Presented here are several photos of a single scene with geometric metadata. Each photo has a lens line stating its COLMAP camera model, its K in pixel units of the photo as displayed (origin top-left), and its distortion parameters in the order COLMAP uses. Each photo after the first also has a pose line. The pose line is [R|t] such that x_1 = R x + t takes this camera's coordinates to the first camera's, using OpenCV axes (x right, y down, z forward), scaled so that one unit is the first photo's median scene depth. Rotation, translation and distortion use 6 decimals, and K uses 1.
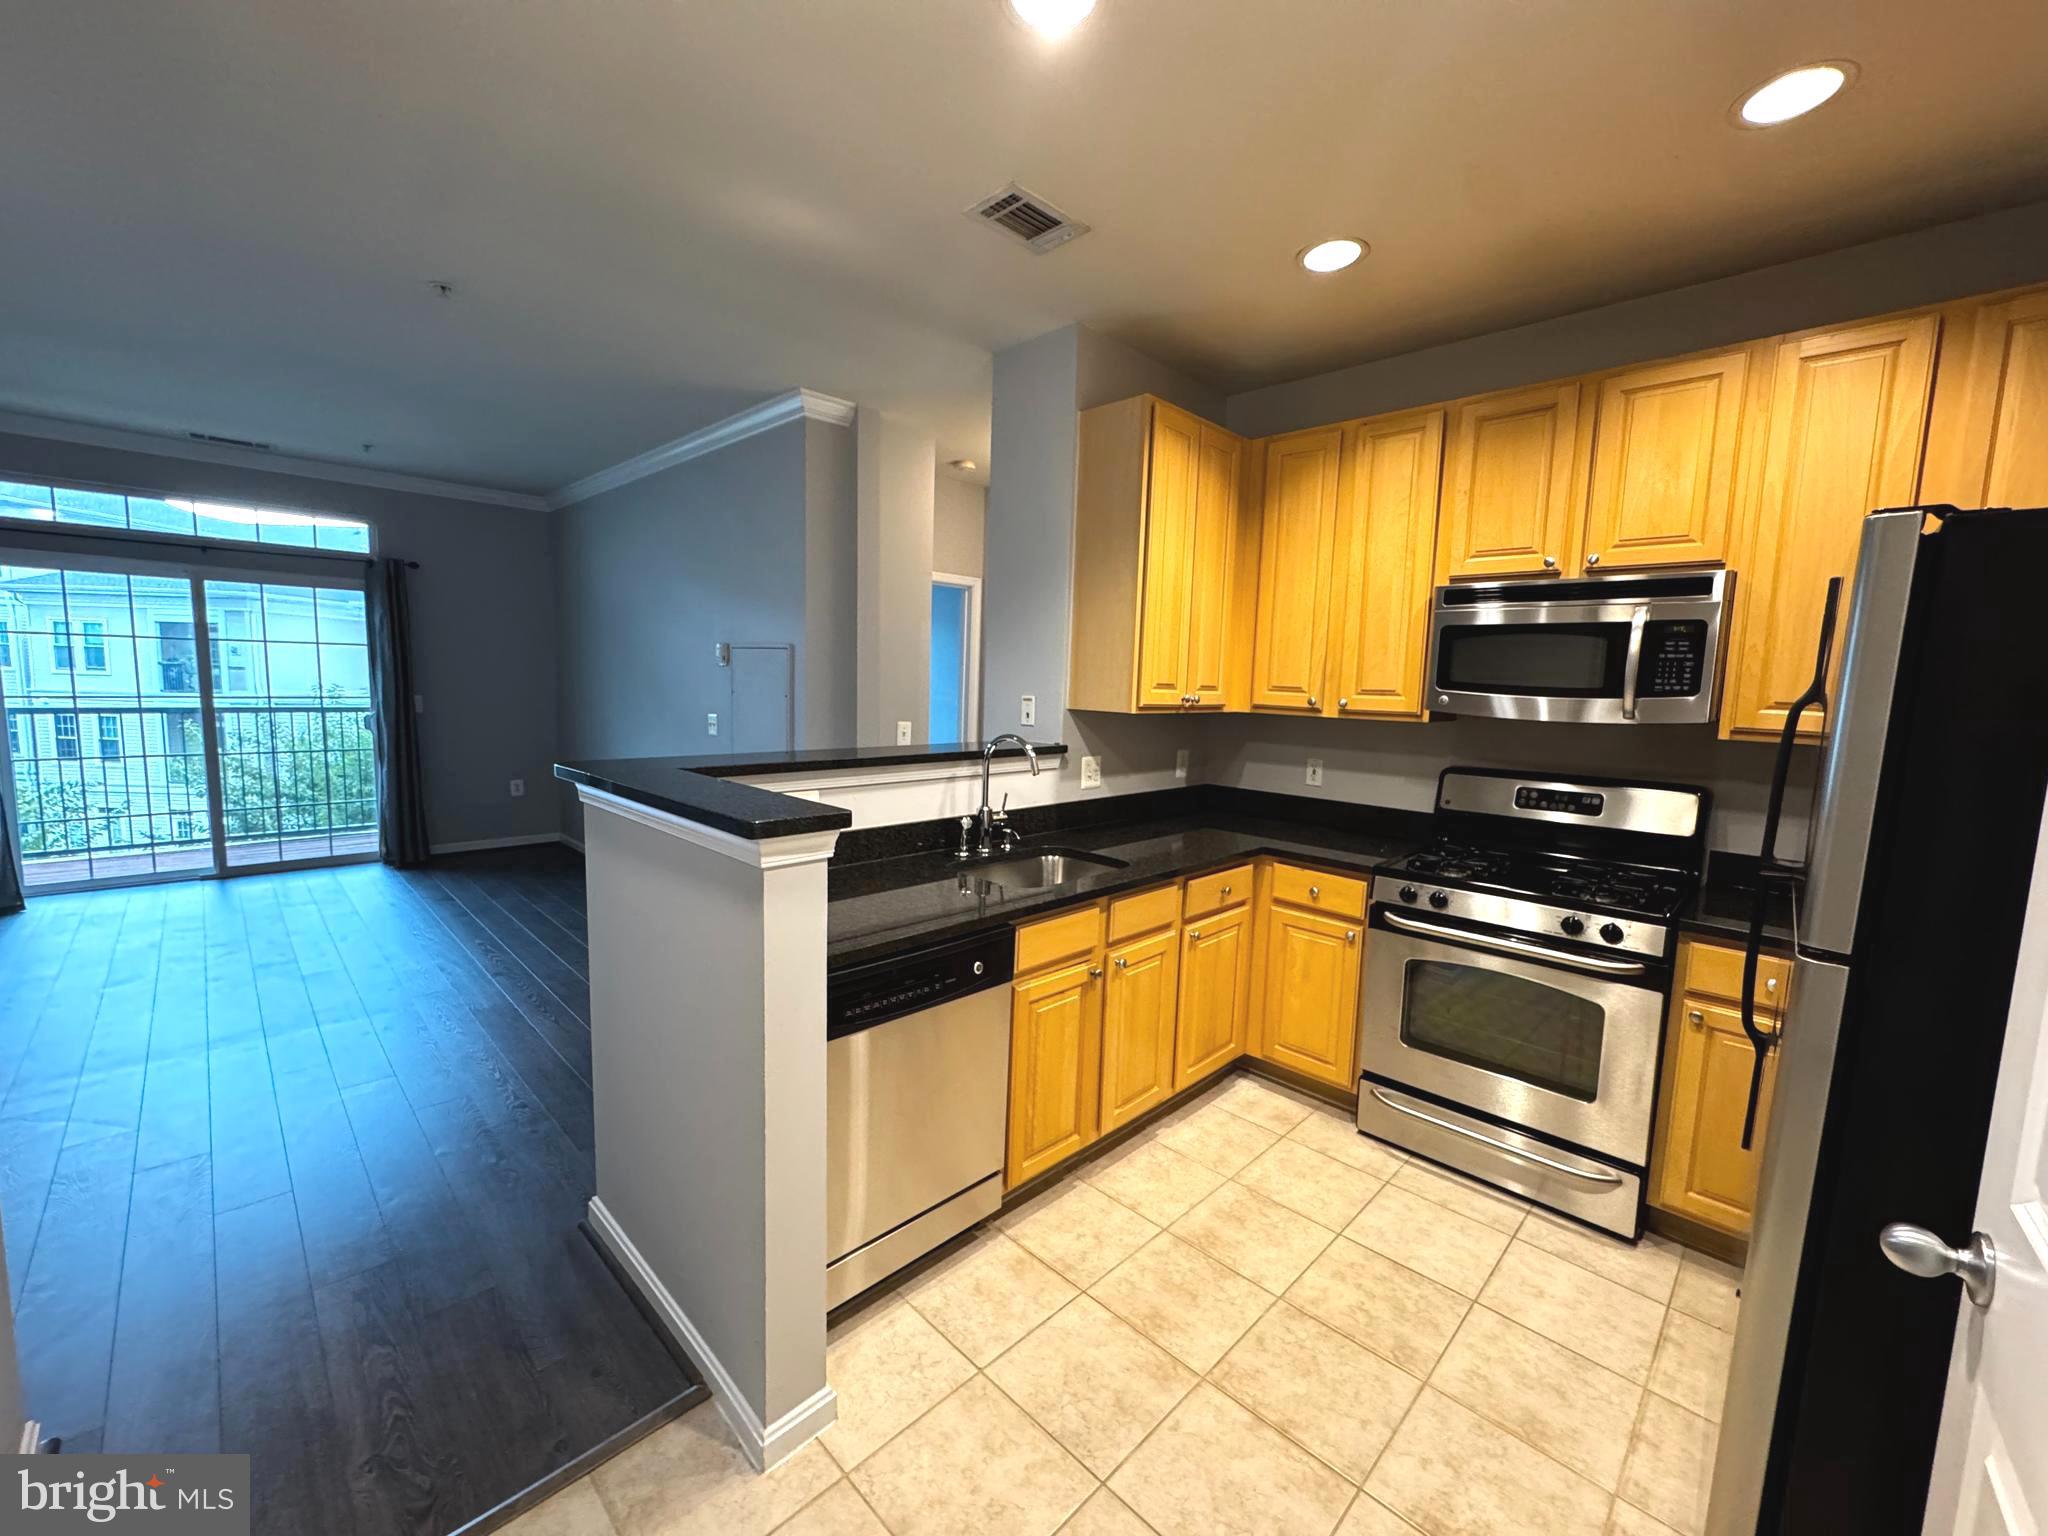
lens RADIAL K [[819.0, 0, 1022.7], [0, 819.0, 763.4], [0, 0, 1]] dist [-0.003560, 0.001021]
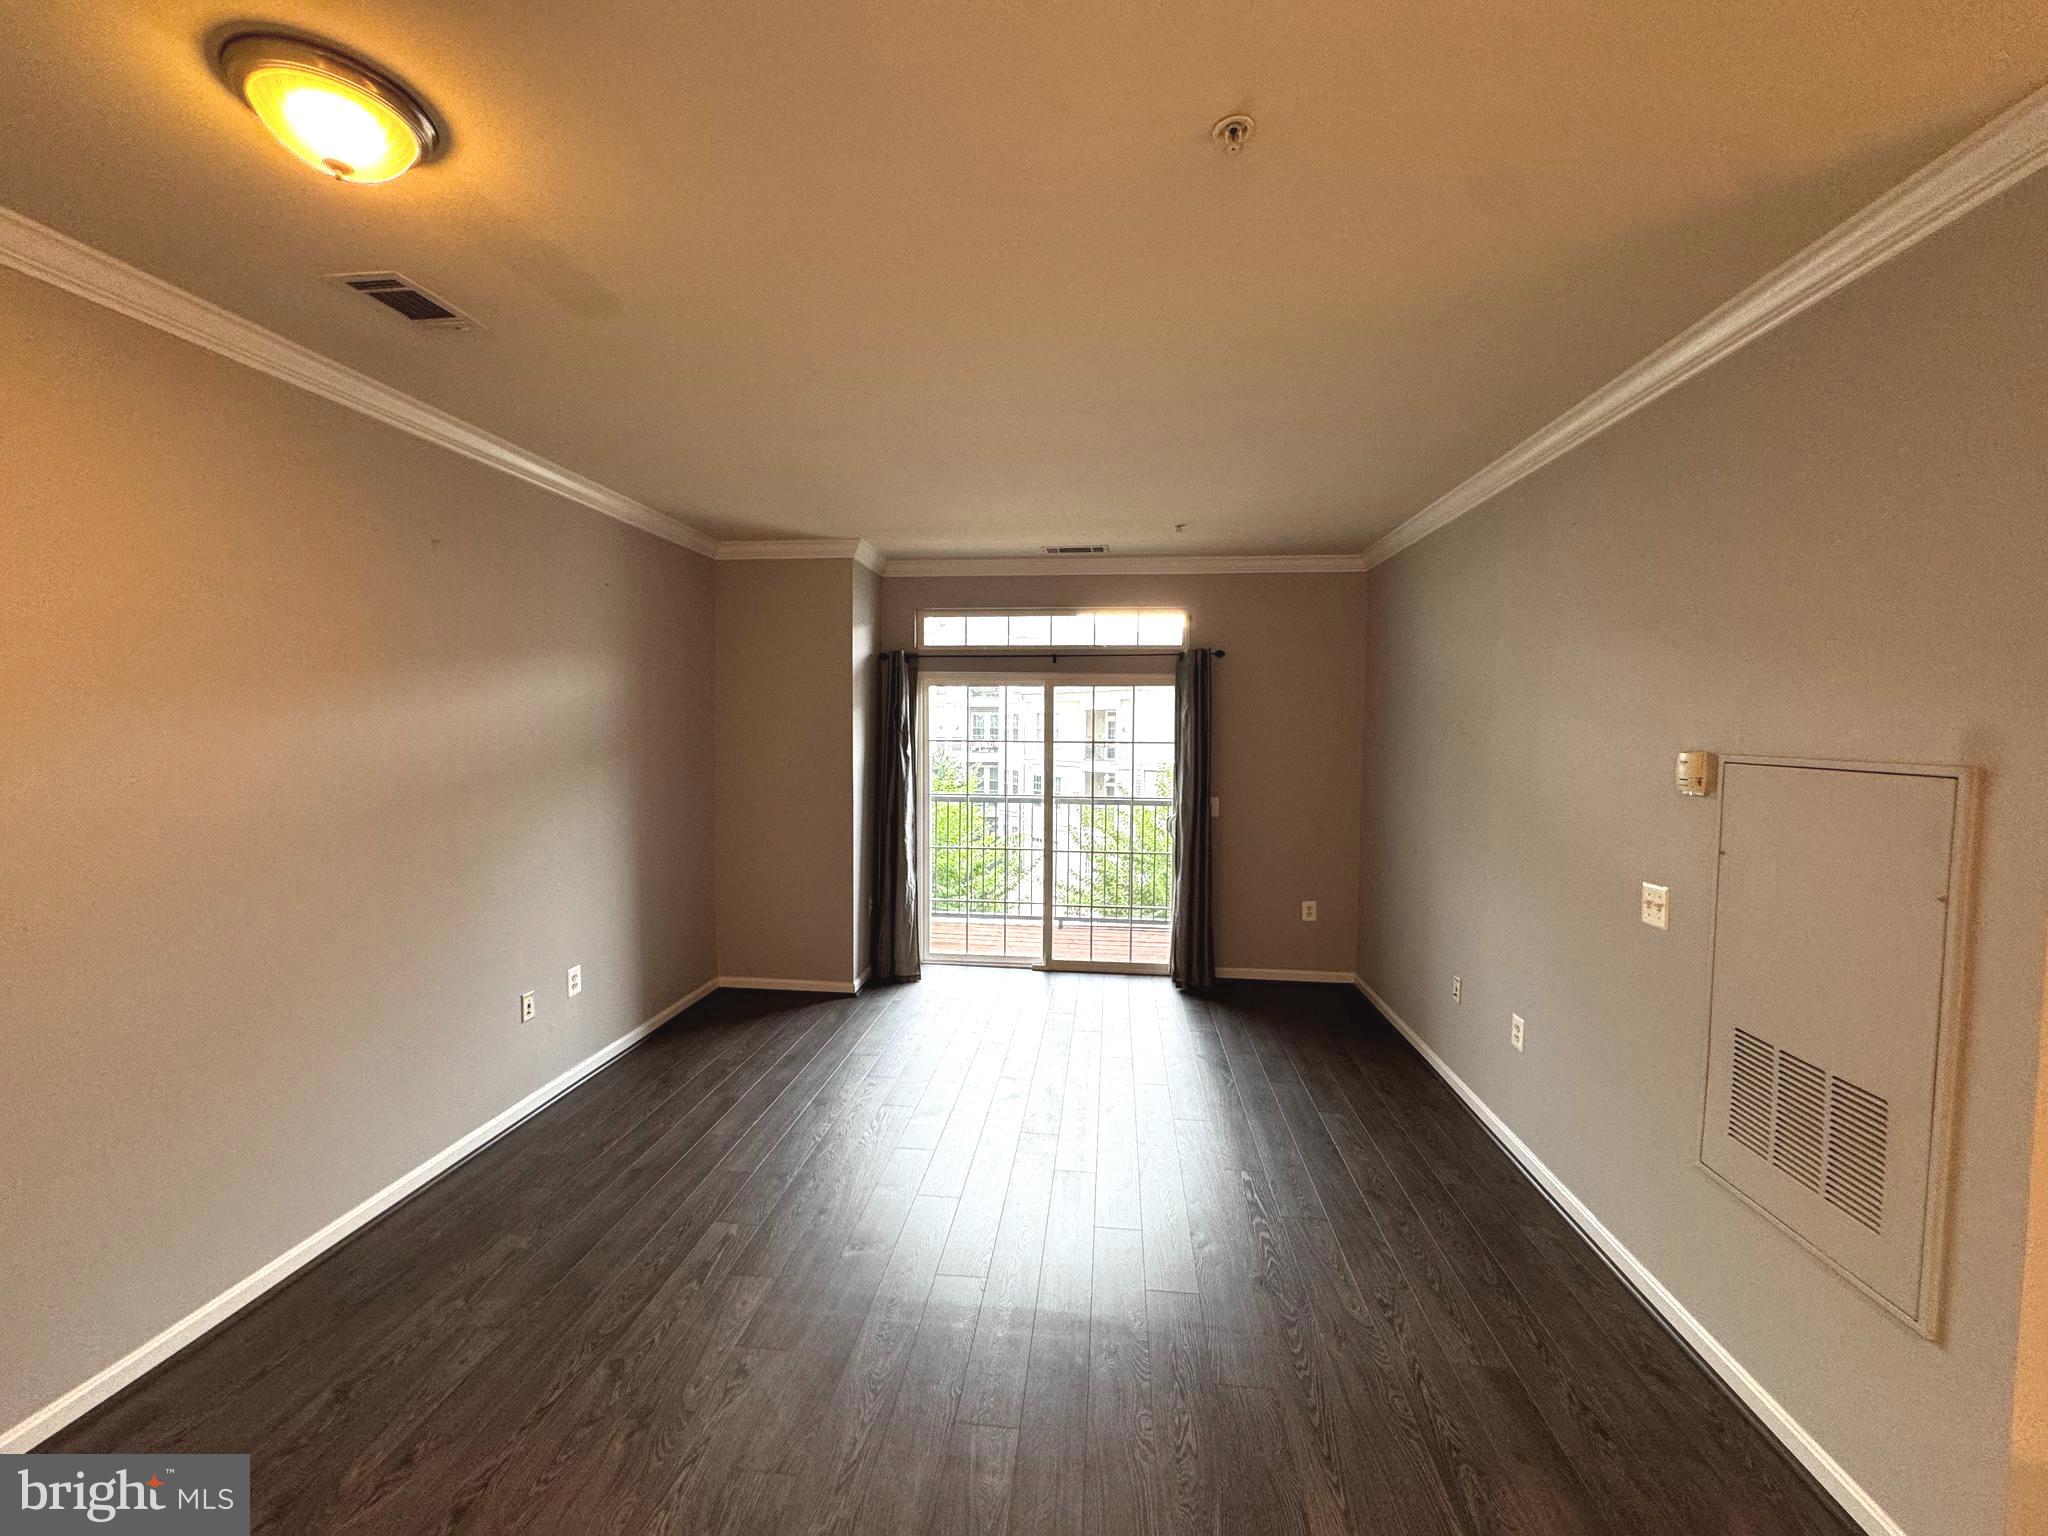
lens RADIAL K [[819.0, 0, 1021.3], [0, 819.0, 771.0], [0, 0, 1]] dist [-0.003560, 0.001021]
pose [[0.623087, 0.017664, -0.781953, -0.329170], [-0.072792, 0.996716, -0.035488, -0.123568], [0.778758, 0.079032, 0.622326, 0.525358]]
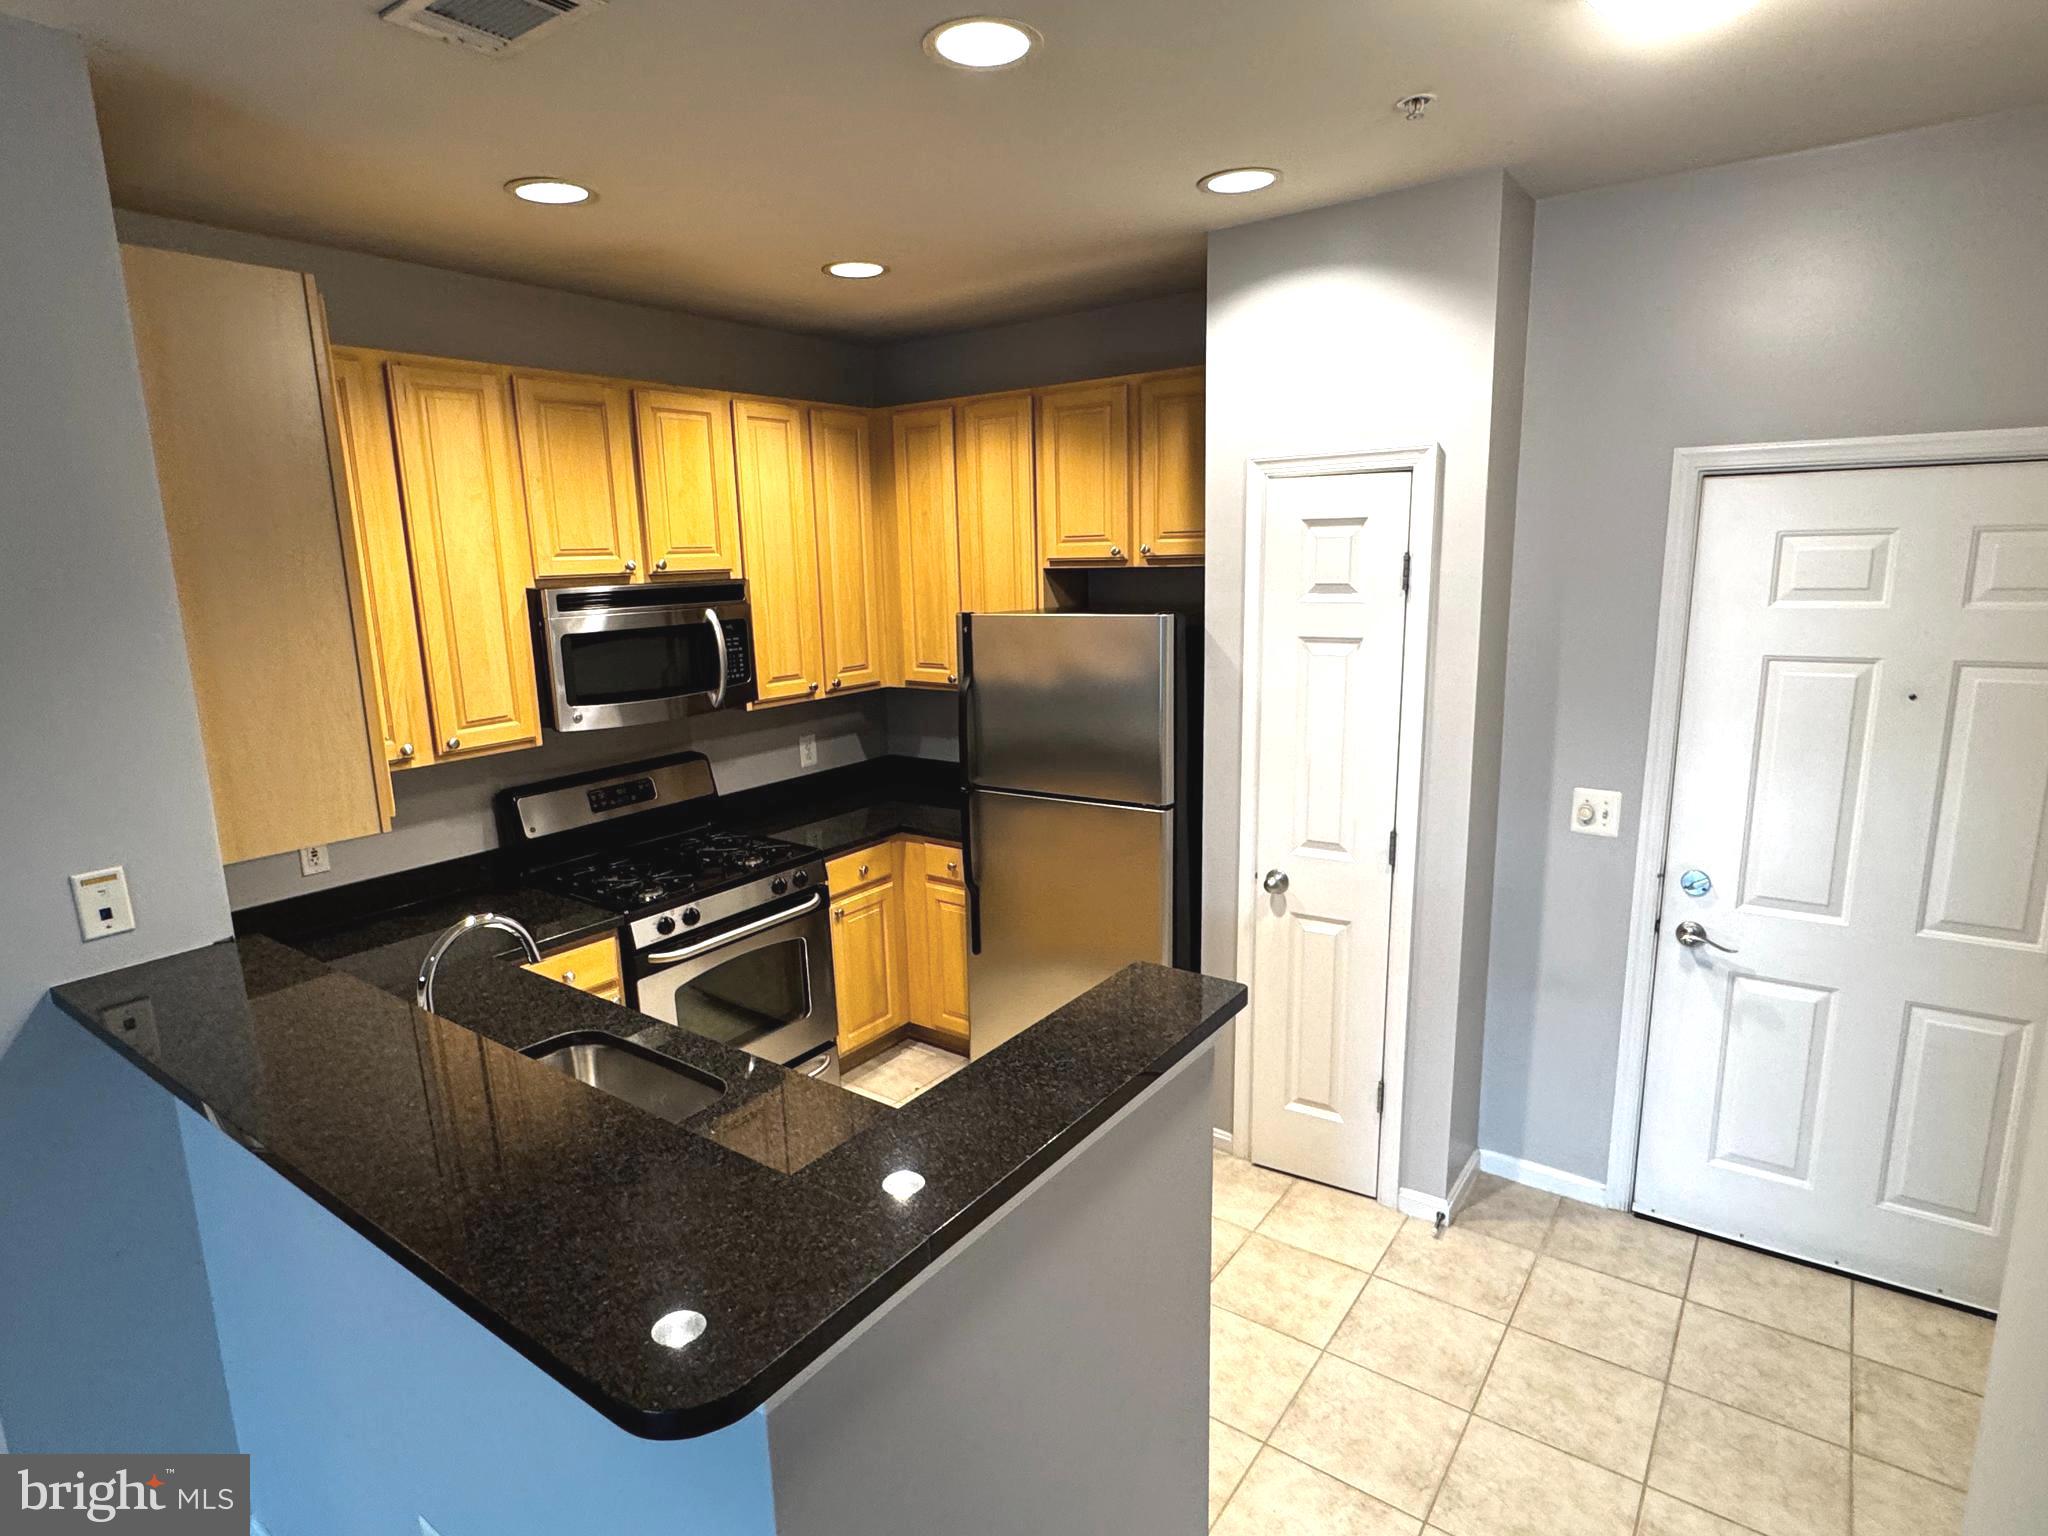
lens RADIAL K [[1102.8, 0, 1017.6], [0, 1102.8, 770.1], [0, 0, 1]] dist [-0.002553, 0.000687]
pose [[-0.149591, -0.221207, 0.963686, -0.622283], [0.123961, 0.962766, 0.240238, -0.214963], [-0.980947, 0.155397, -0.116600, 0.580689]]
